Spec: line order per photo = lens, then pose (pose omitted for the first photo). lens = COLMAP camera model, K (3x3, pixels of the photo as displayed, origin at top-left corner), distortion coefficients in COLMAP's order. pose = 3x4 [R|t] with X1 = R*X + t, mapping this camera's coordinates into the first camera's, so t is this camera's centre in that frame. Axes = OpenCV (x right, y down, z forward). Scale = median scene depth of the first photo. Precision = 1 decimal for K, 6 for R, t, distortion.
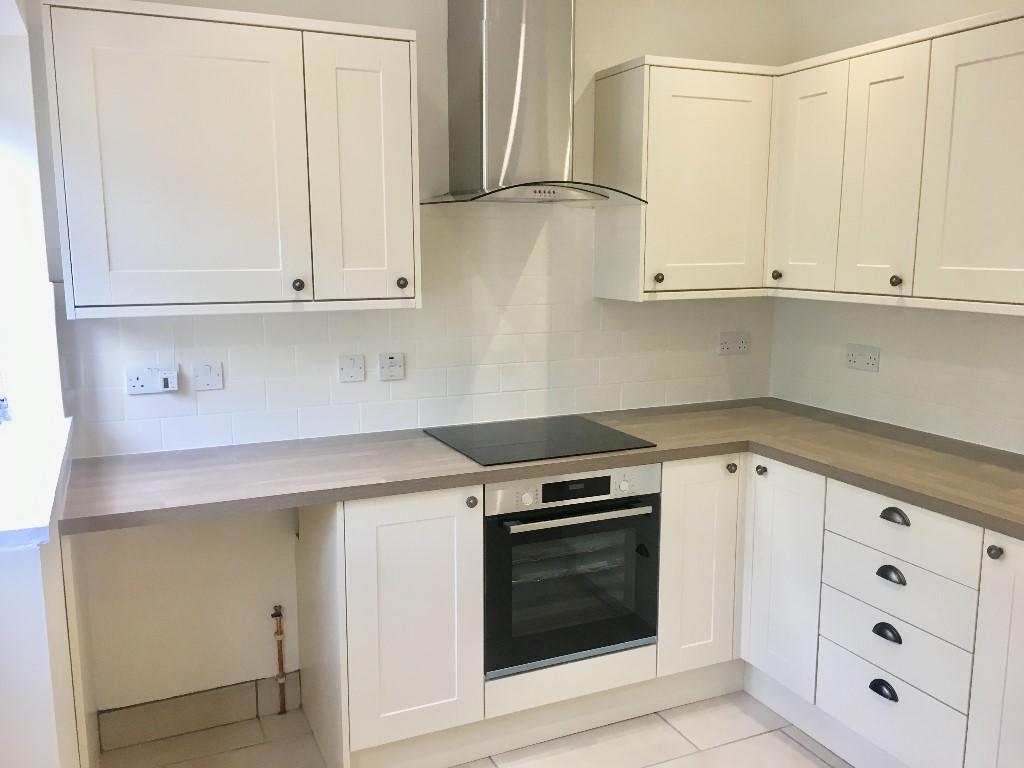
lens RADIAL K [[850.0, 0, 512.0], [0, 850.0, 384.0], [0, 0, 1]] dist [0.048047, -0.001154]
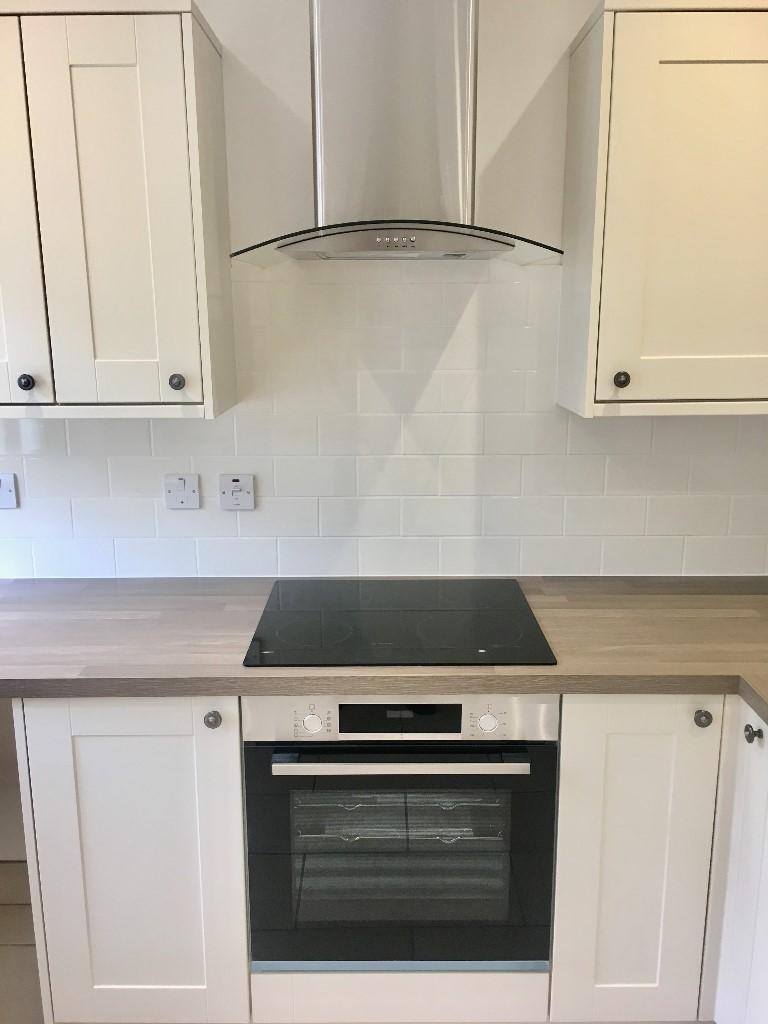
lens RADIAL K [[884.2, 0, 384.0], [0, 884.2, 512.0], [0, 0, 1]] dist [0.075095, -0.102544]
pose [[0.910971, 0.088276, -0.402913, 0.304896], [-0.062344, 0.995076, 0.077057, -0.075599], [0.407731, -0.045078, 0.911989, 0.386749]]
